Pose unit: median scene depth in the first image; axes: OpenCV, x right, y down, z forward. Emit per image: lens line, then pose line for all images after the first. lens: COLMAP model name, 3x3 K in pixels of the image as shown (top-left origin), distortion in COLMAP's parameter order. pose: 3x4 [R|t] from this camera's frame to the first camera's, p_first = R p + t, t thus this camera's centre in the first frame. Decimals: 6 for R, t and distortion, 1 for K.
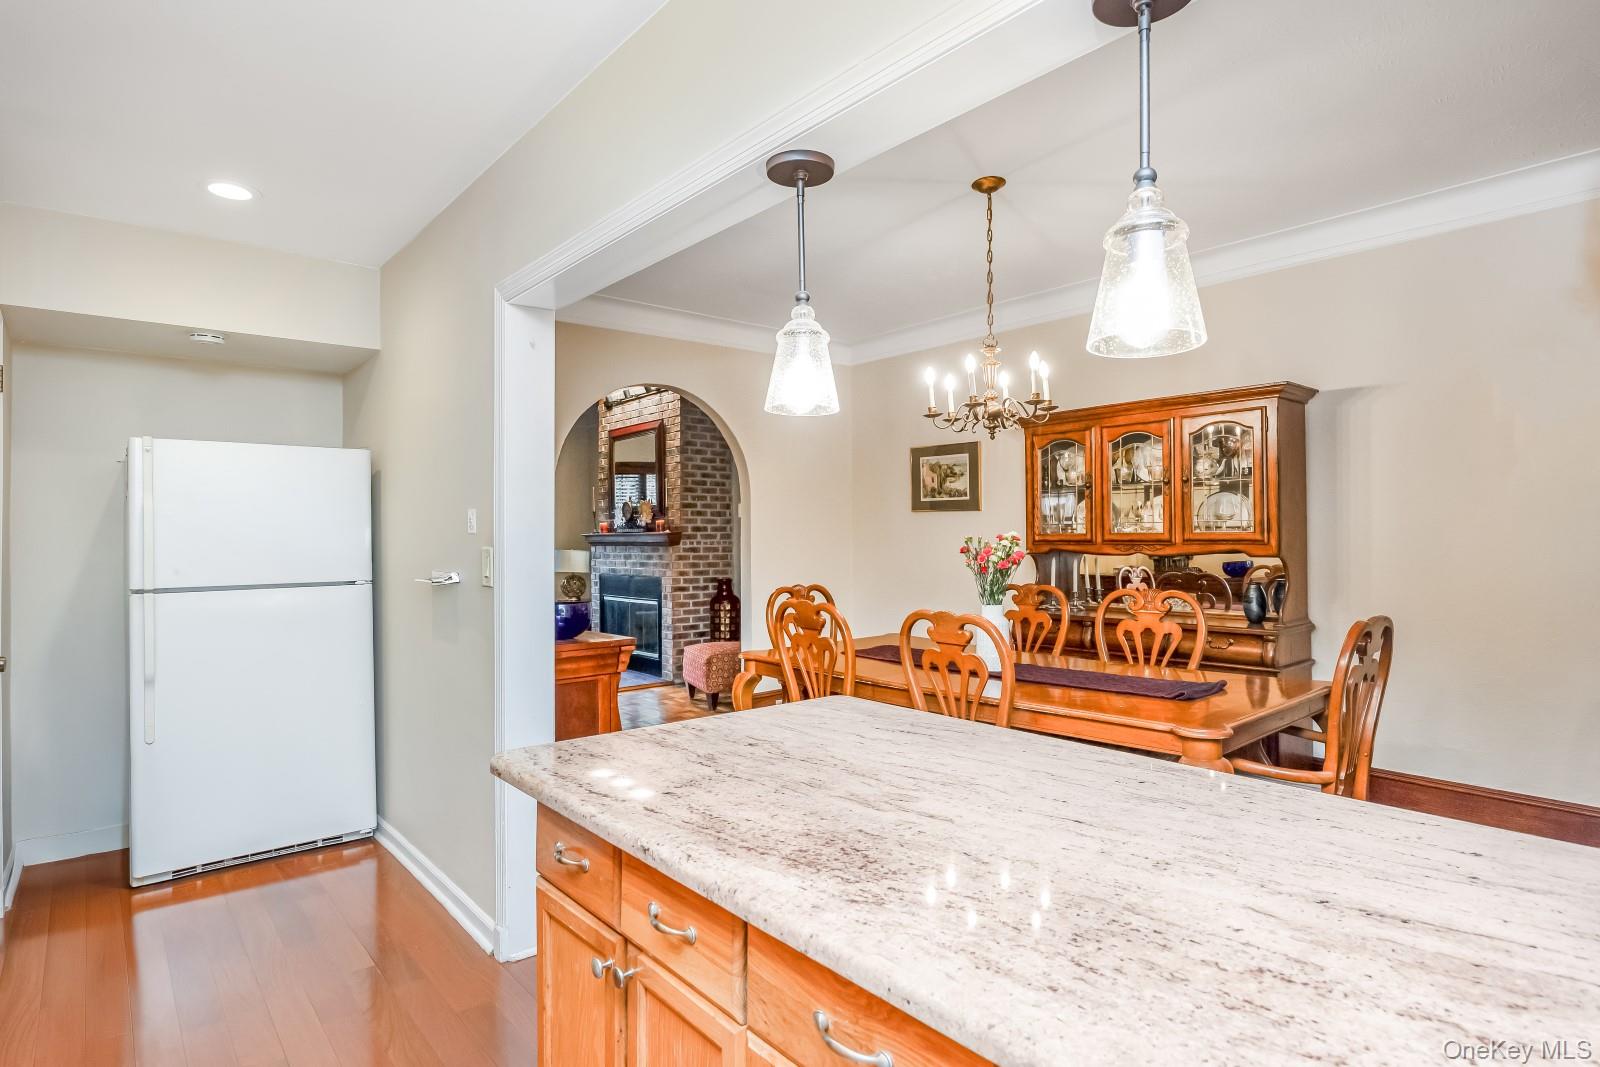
lens RADIAL K [[857.6, 0, 800.0], [0, 857.6, 533.5], [0, 0, 1]] dist [0.004025, 0.000737]
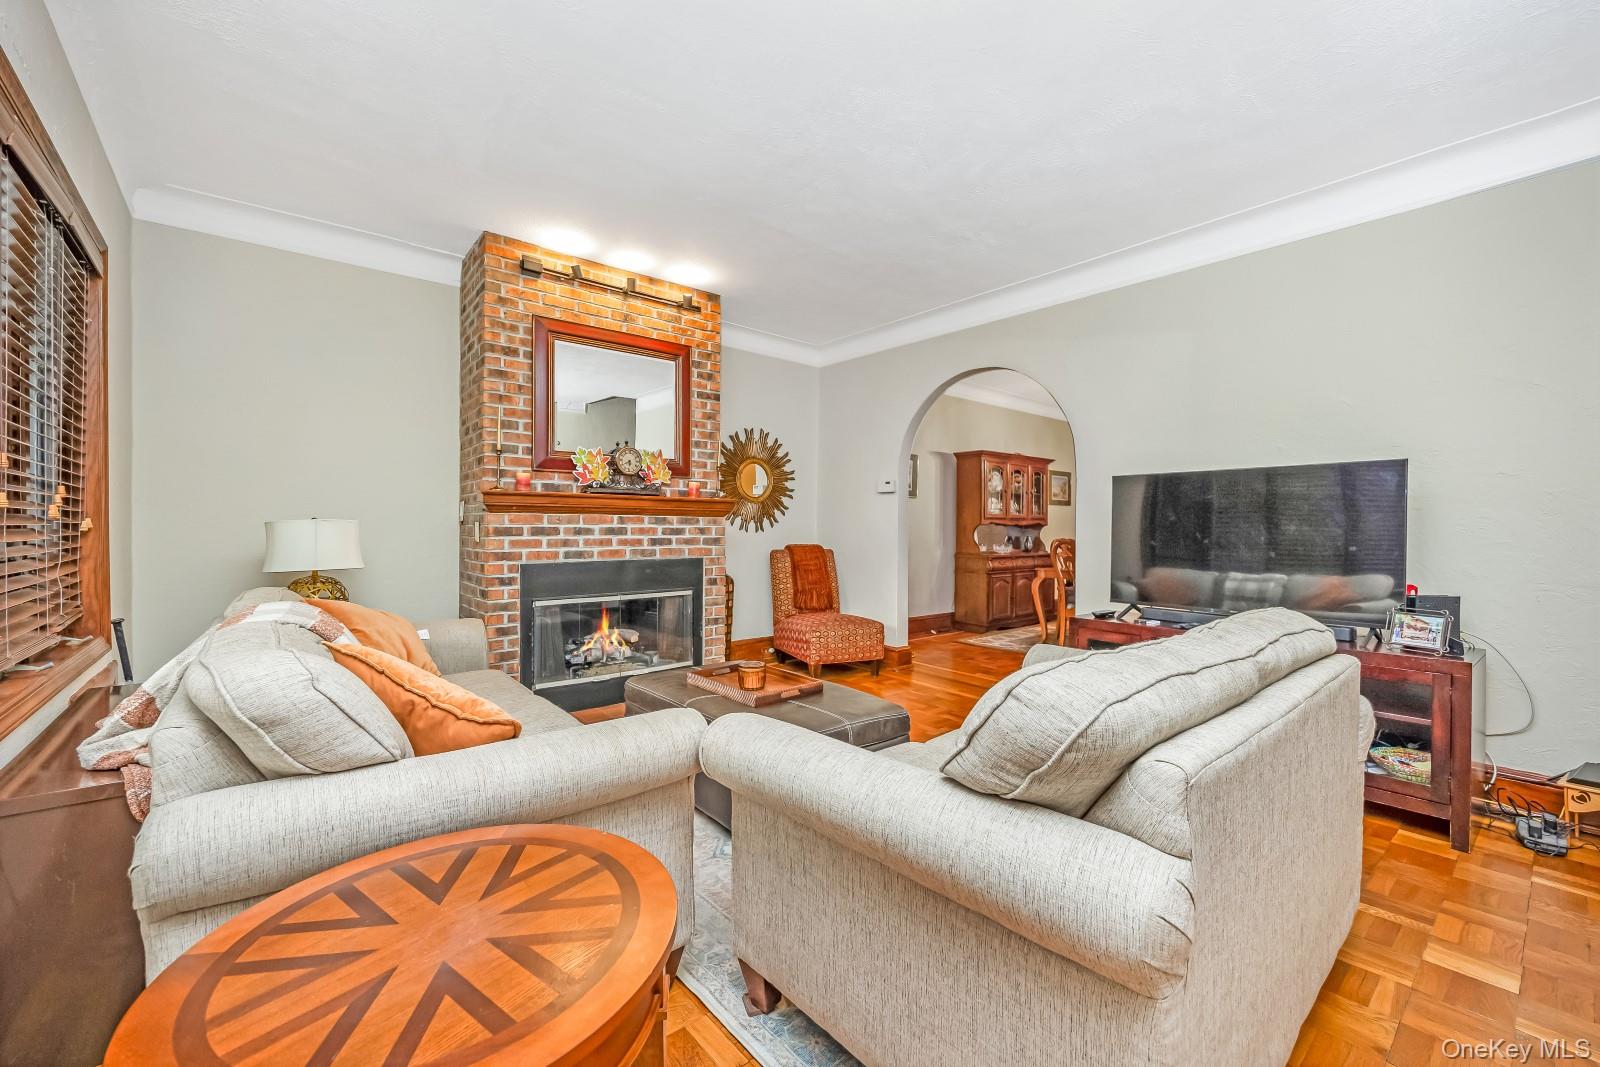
lens RADIAL K [[649.2, 0, 795.2], [0, 649.2, 530.9], [0, 0, 1]] dist [-0.002767, -0.000117]
pose [[-0.003631, 0.002372, 0.999991, -0.734161], [-0.008672, 0.999960, -0.002403, 0.028523], [-0.999956, -0.008680, -0.003610, 0.915705]]
